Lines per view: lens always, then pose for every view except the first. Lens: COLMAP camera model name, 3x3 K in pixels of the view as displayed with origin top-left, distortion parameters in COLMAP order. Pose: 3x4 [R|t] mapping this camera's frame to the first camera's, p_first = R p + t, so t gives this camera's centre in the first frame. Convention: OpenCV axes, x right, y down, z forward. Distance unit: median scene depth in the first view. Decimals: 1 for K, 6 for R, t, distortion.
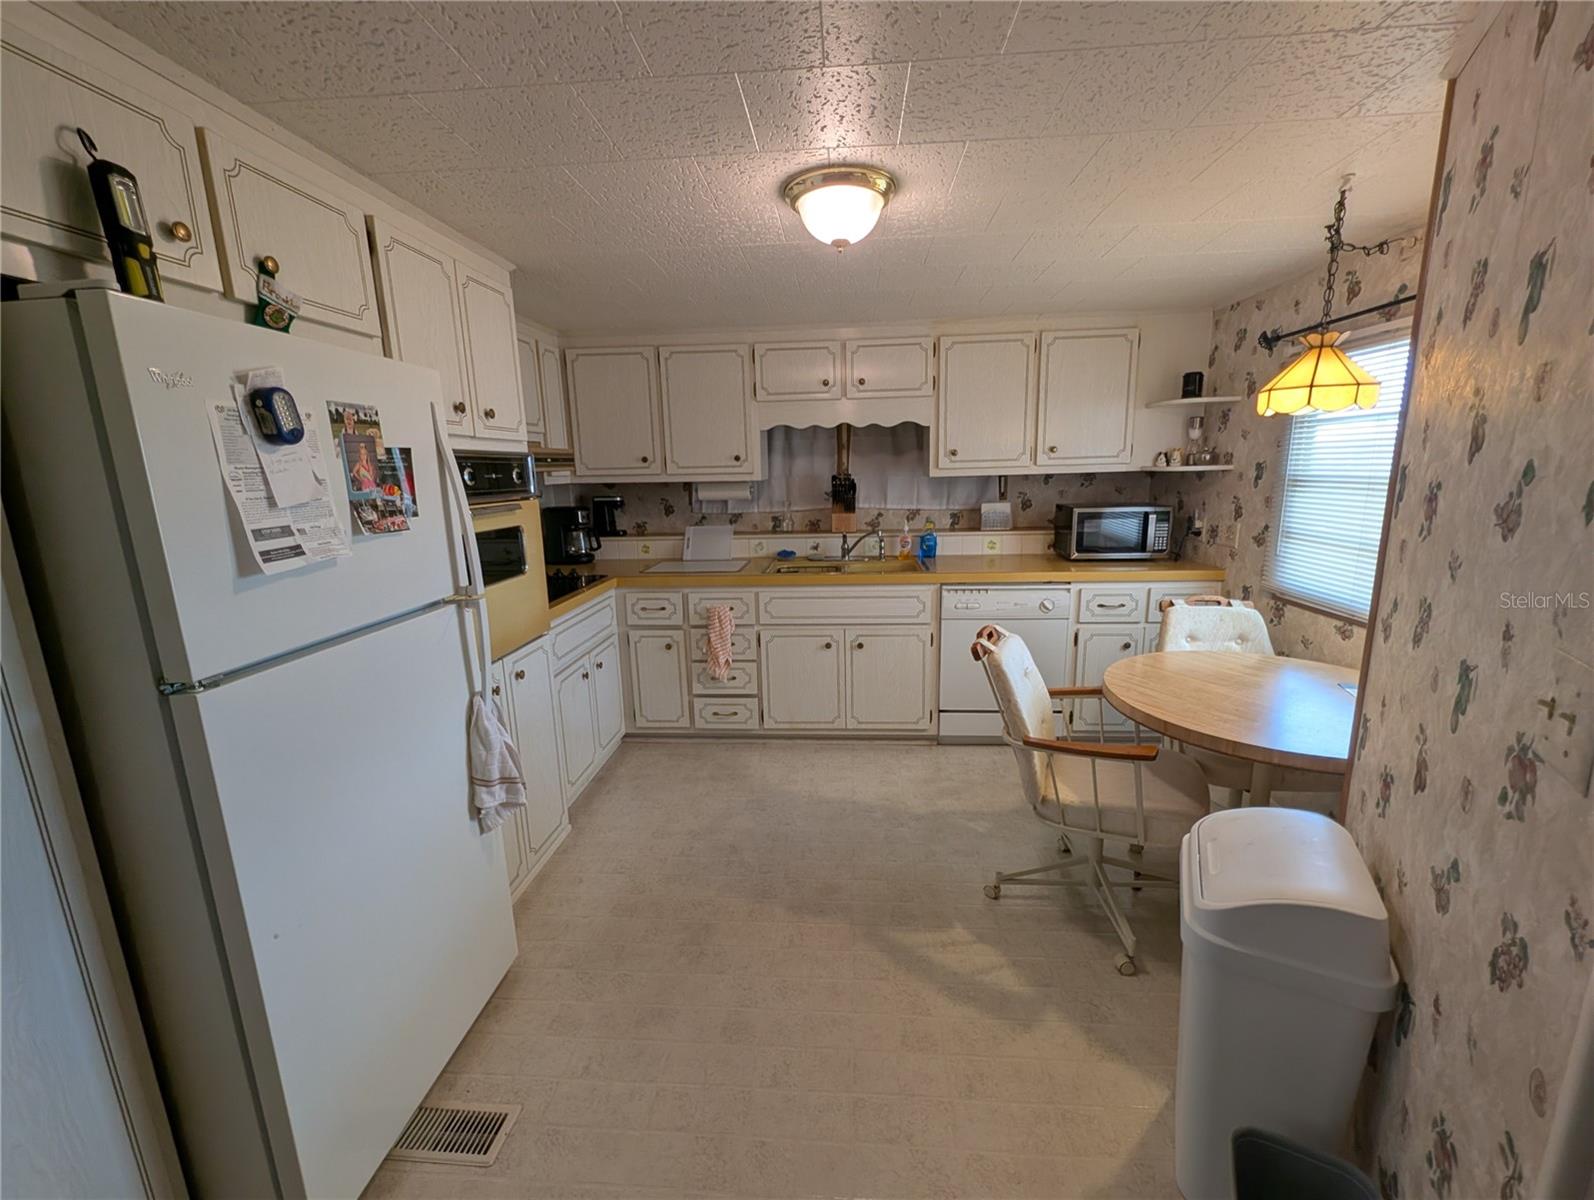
lens RADIAL K [[654.2, 0, 801.8], [0, 654.2, 601.8], [0, 0, 1]] dist [-0.003406, 0.000248]
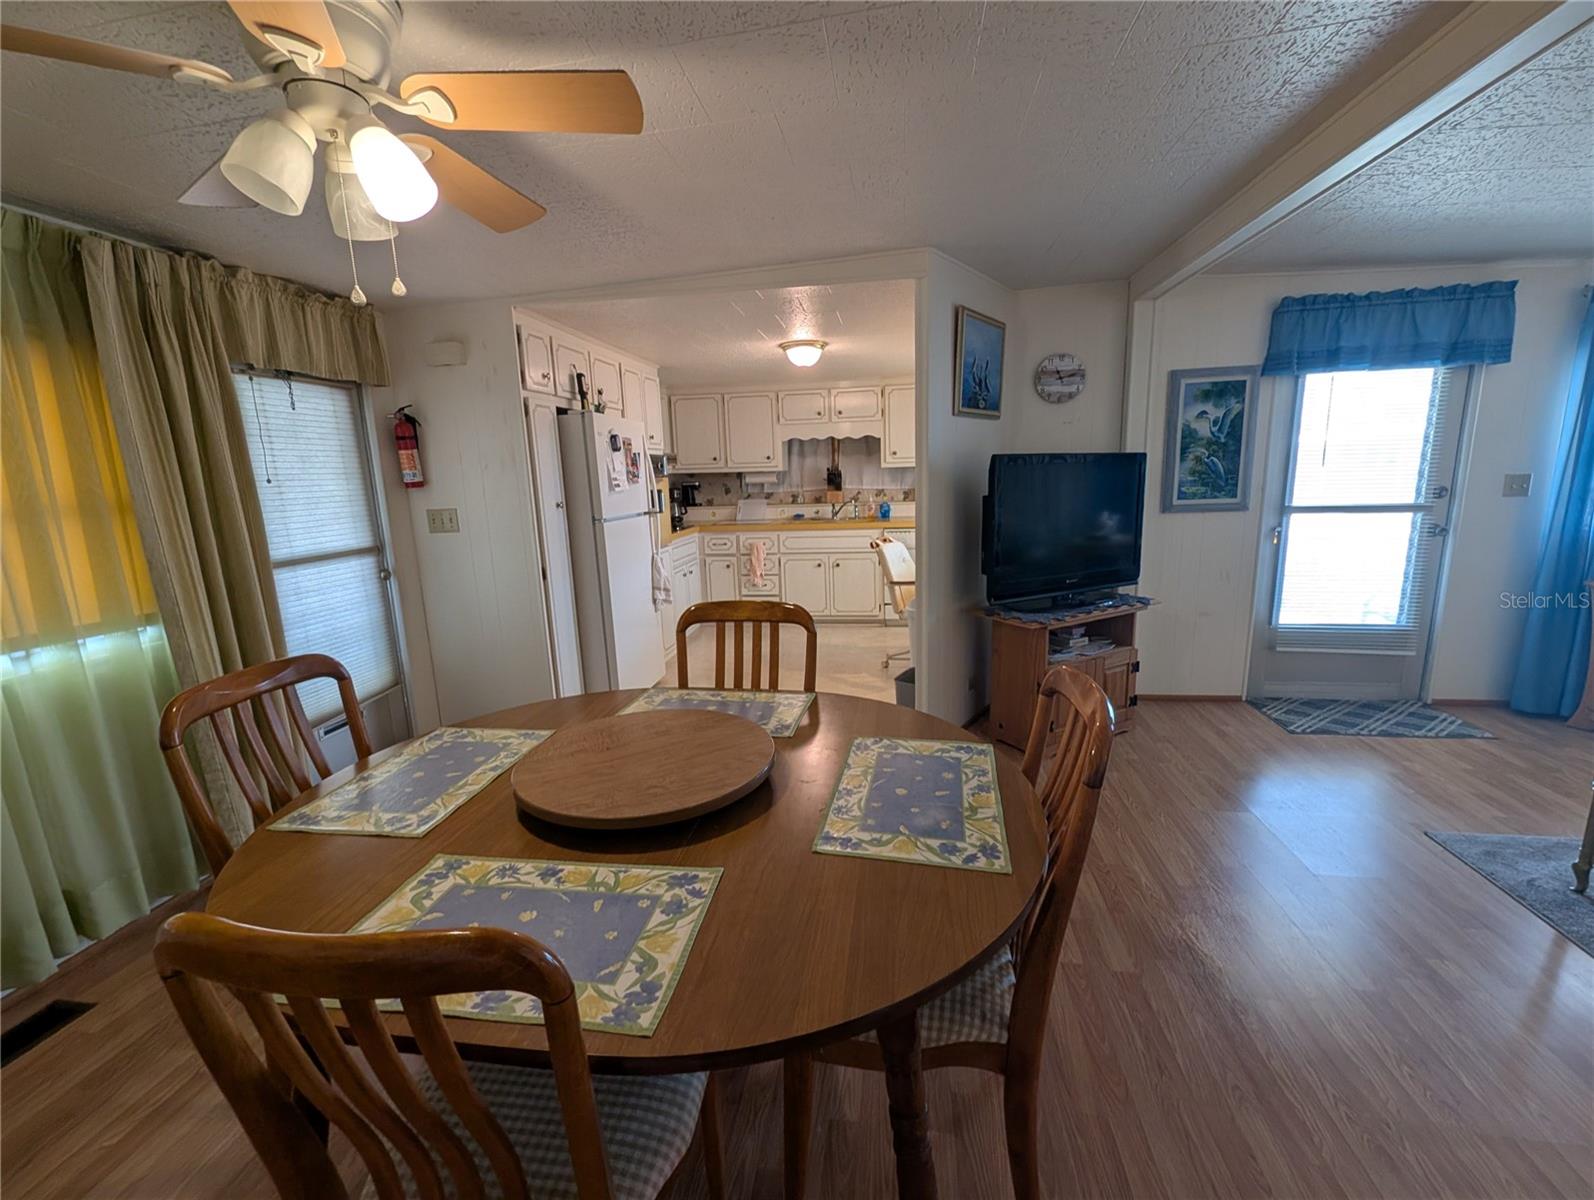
lens RADIAL K [[654.2, 0, 805.6], [0, 654.2, 600.1], [0, 0, 1]] dist [-0.003406, 0.000248]
pose [[0.997751, 0.006038, -0.066762, 0.113762], [-0.006528, 0.999953, -0.007120, 0.163296], [0.066716, 0.007539, 0.997744, -0.693729]]
